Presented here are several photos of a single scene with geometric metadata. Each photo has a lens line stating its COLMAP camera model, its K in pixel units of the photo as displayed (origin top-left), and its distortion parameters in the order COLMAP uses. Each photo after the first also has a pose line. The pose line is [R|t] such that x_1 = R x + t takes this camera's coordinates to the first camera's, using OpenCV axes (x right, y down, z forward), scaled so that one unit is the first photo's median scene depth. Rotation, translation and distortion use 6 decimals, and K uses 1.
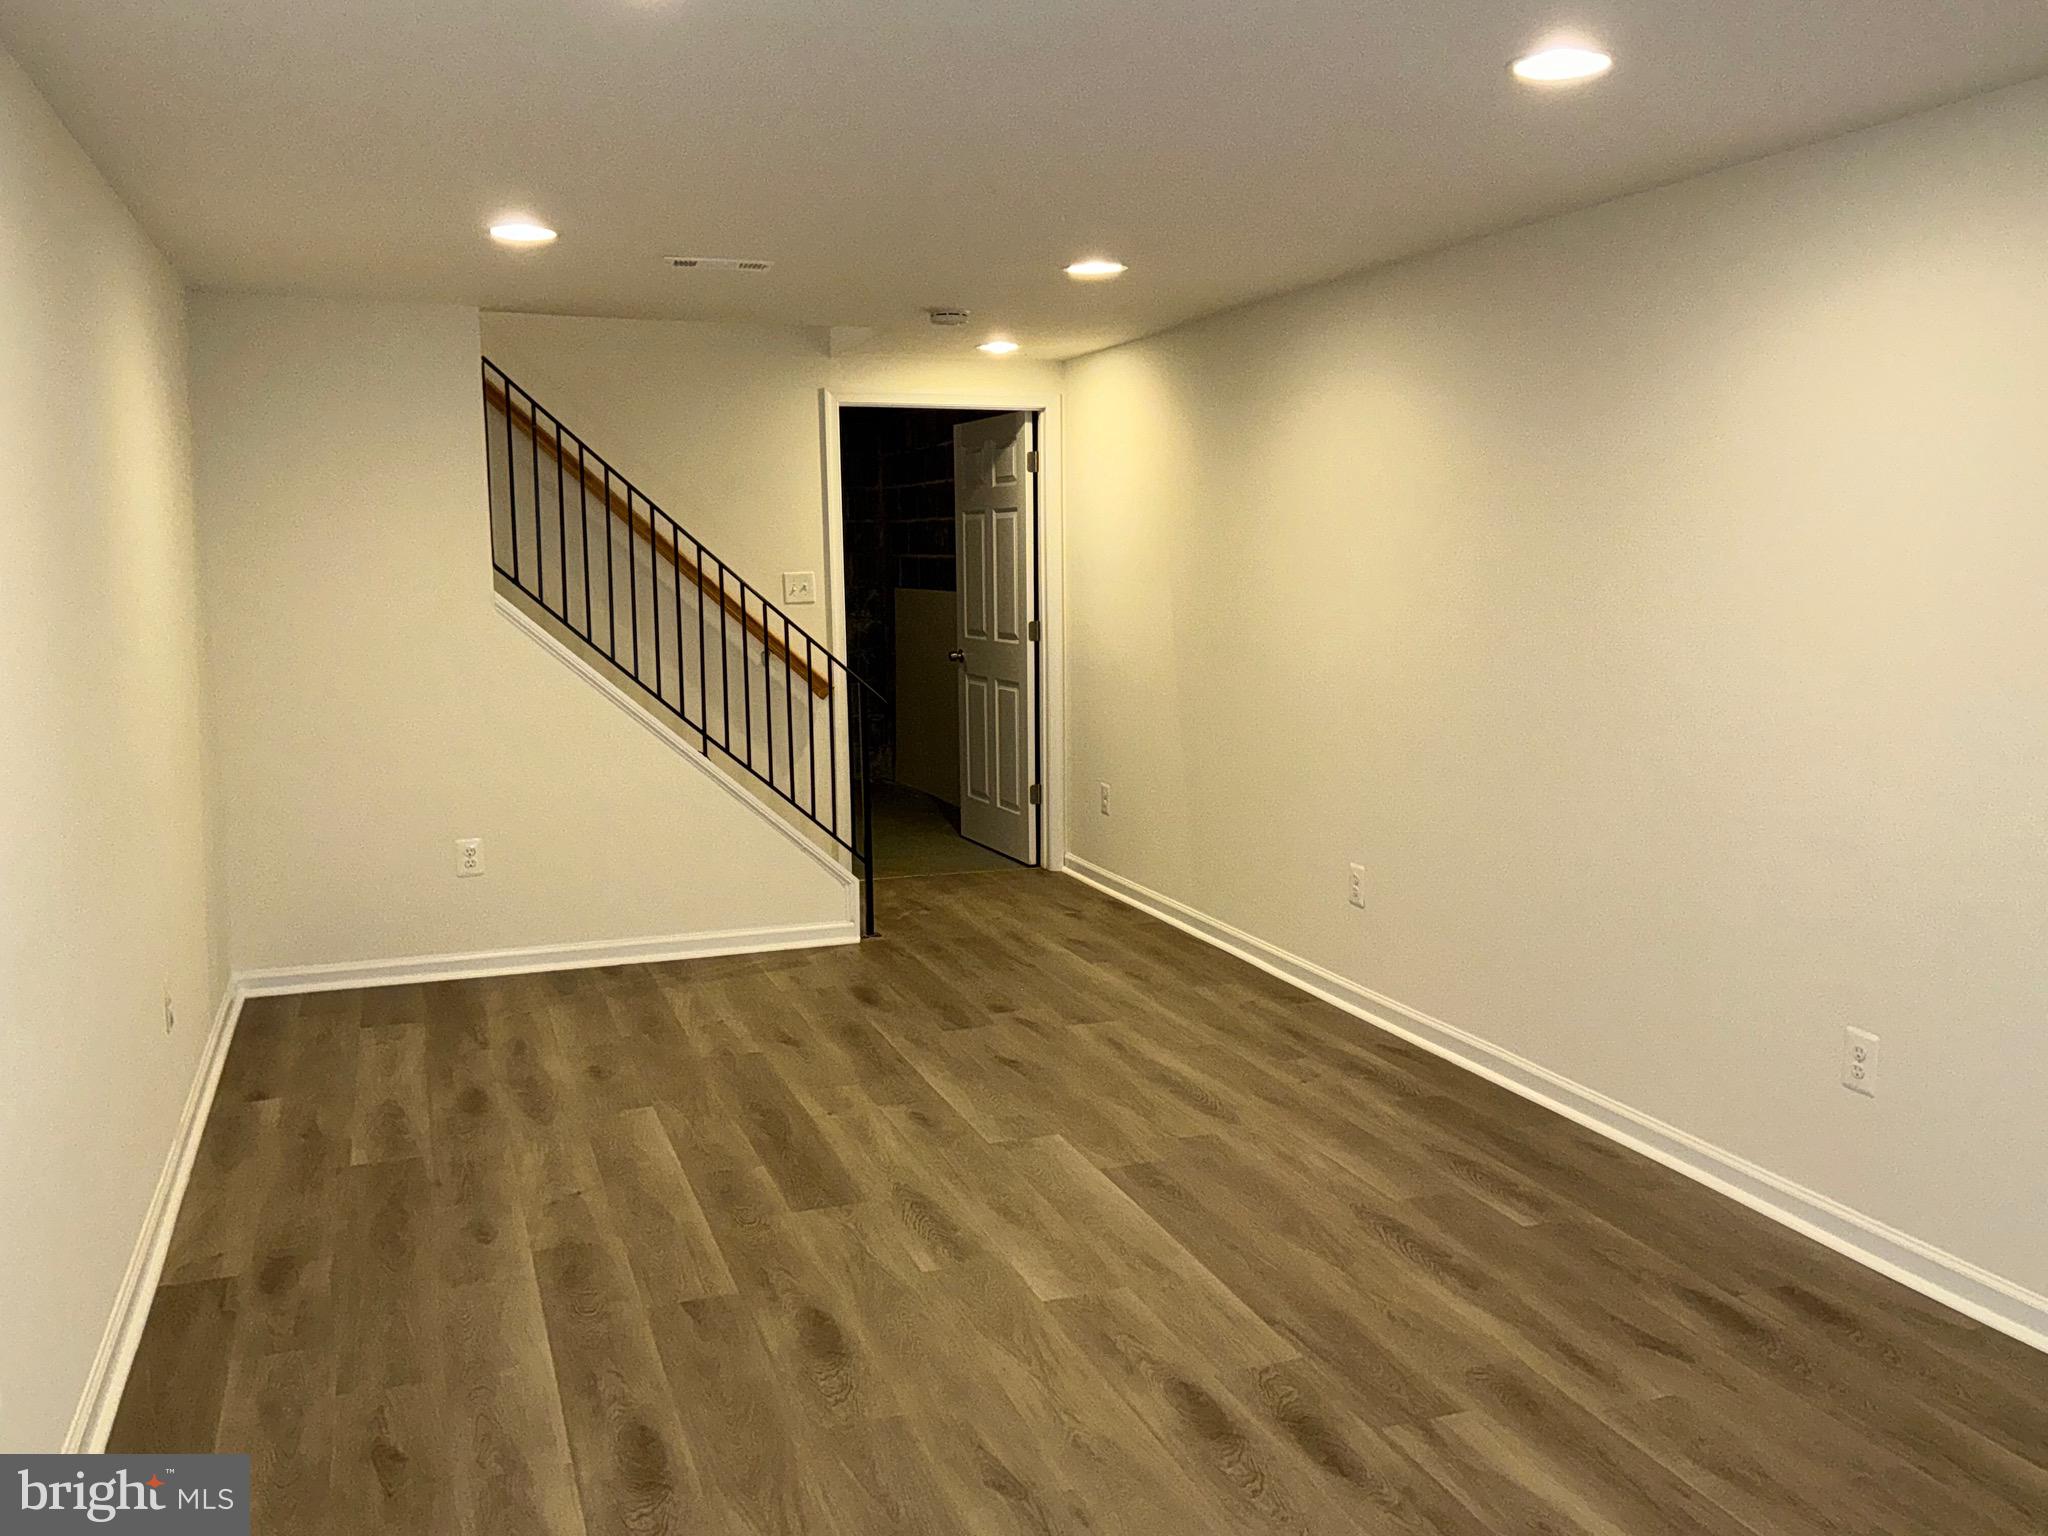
lens RADIAL K [[1693.5, 0, 1030.5], [0, 1693.5, 760.6], [0, 0, 1]] dist [0.127281, -0.269611]
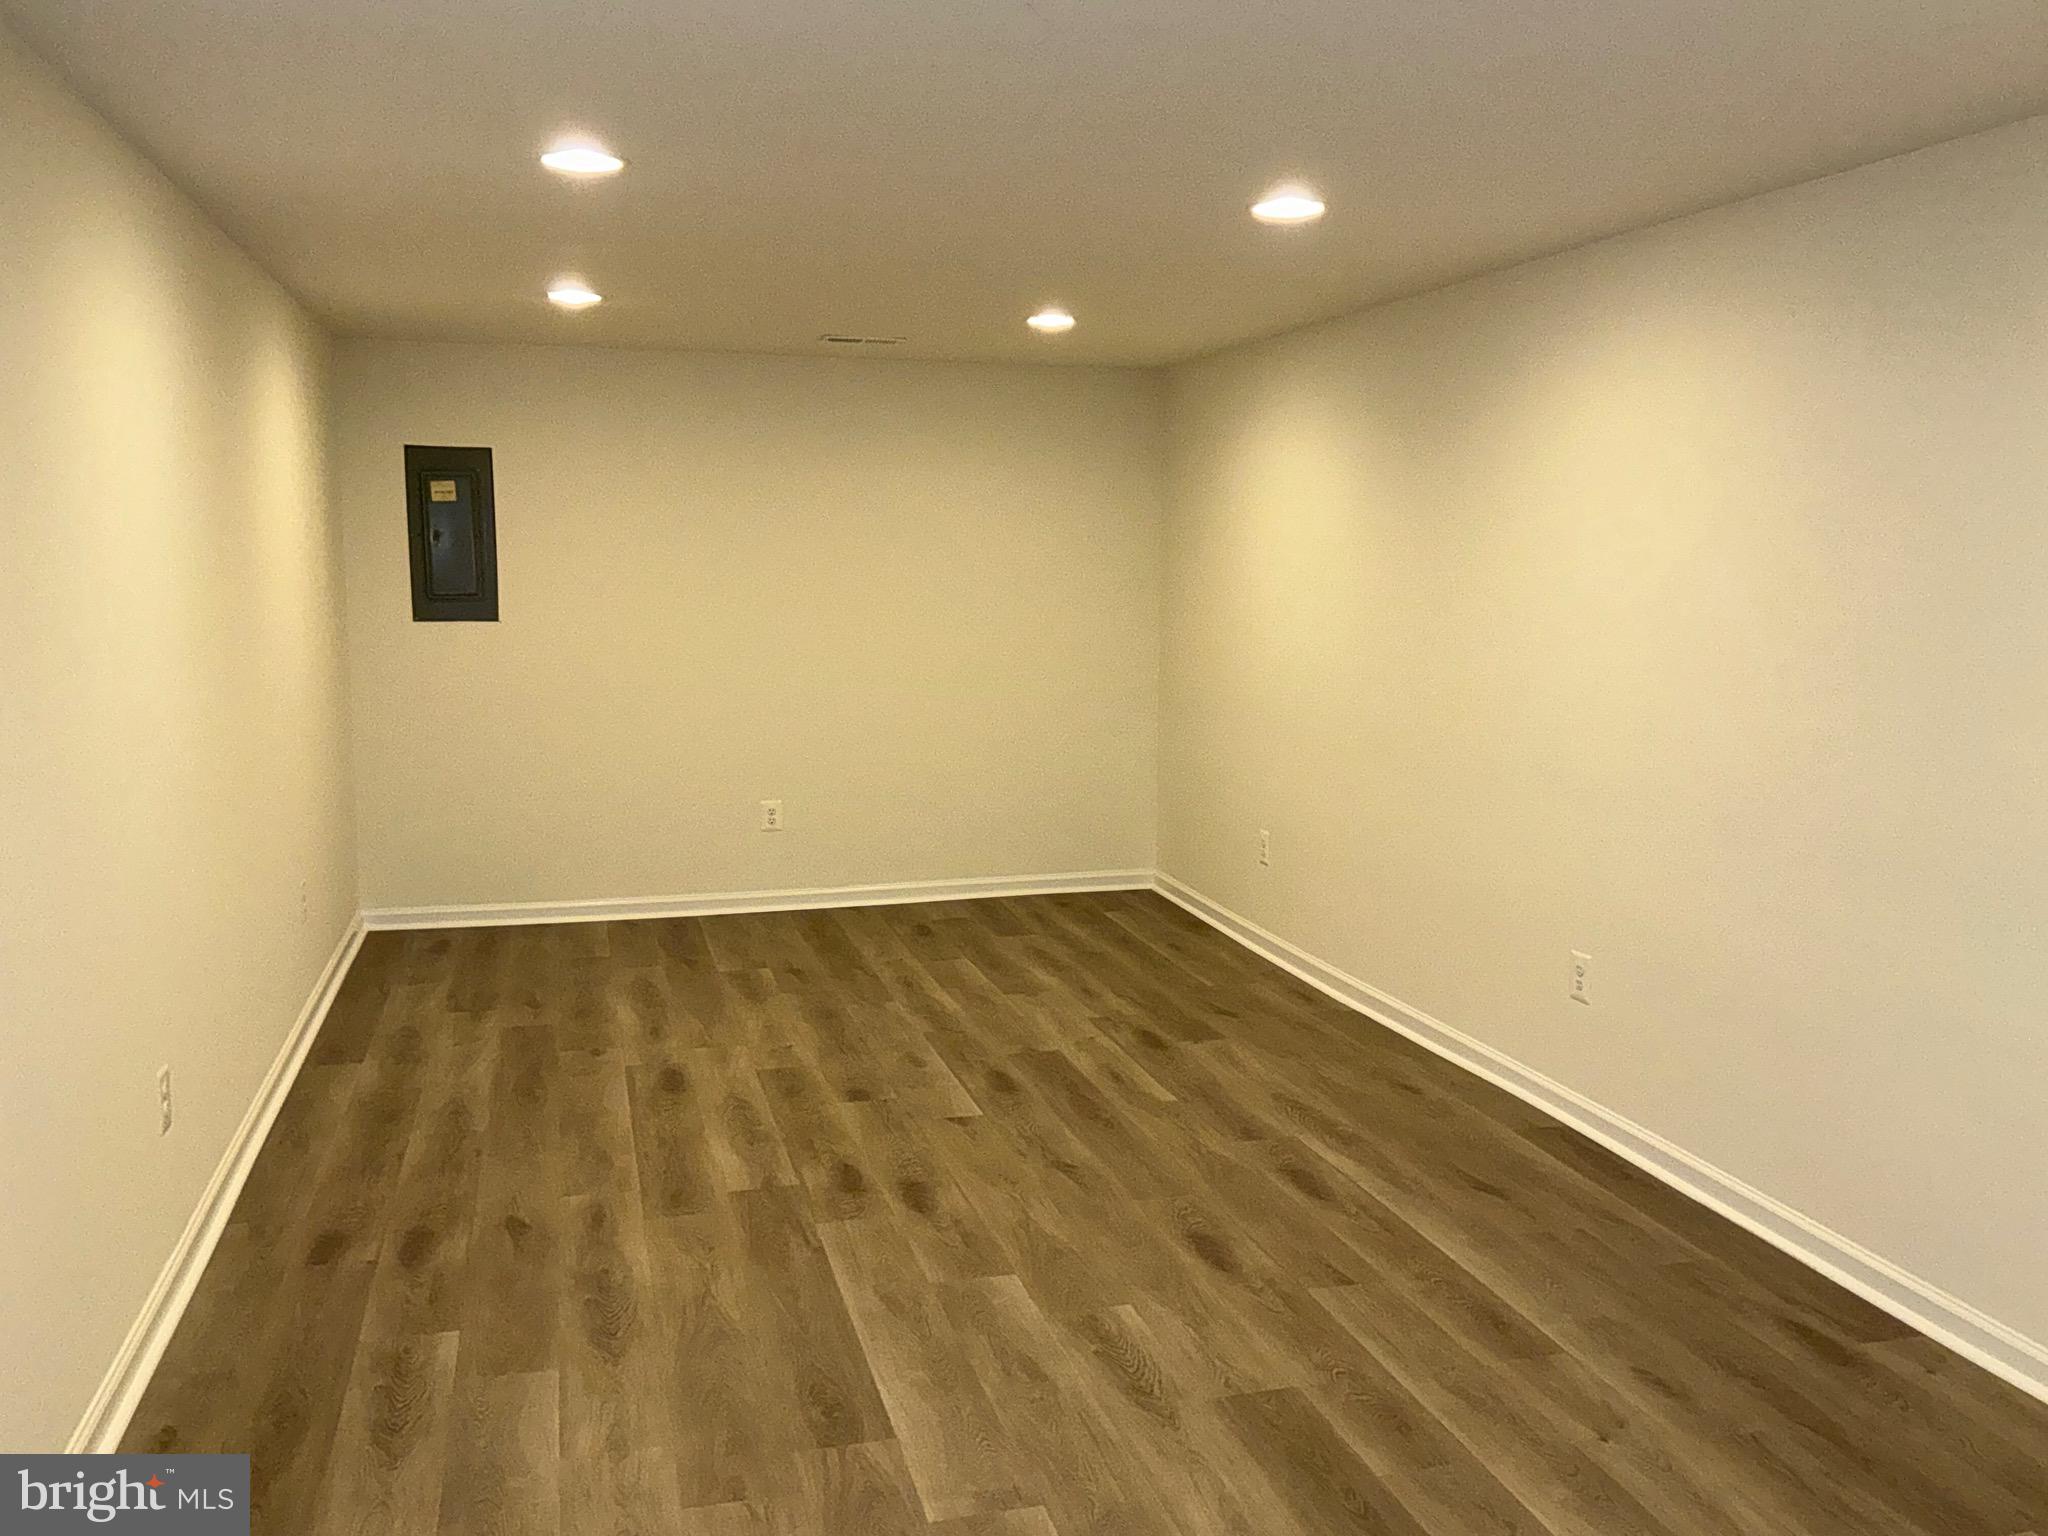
lens RADIAL K [[1693.5, 0, 1030.5], [0, 1693.5, 760.6], [0, 0, 1]] dist [0.127281, -0.269611]
pose [[-0.996377, -0.007079, 0.084752, -0.089950], [0.013475, 0.970802, 0.239505, -0.248092], [-0.083973, 0.239780, -0.967189, 1.940086]]
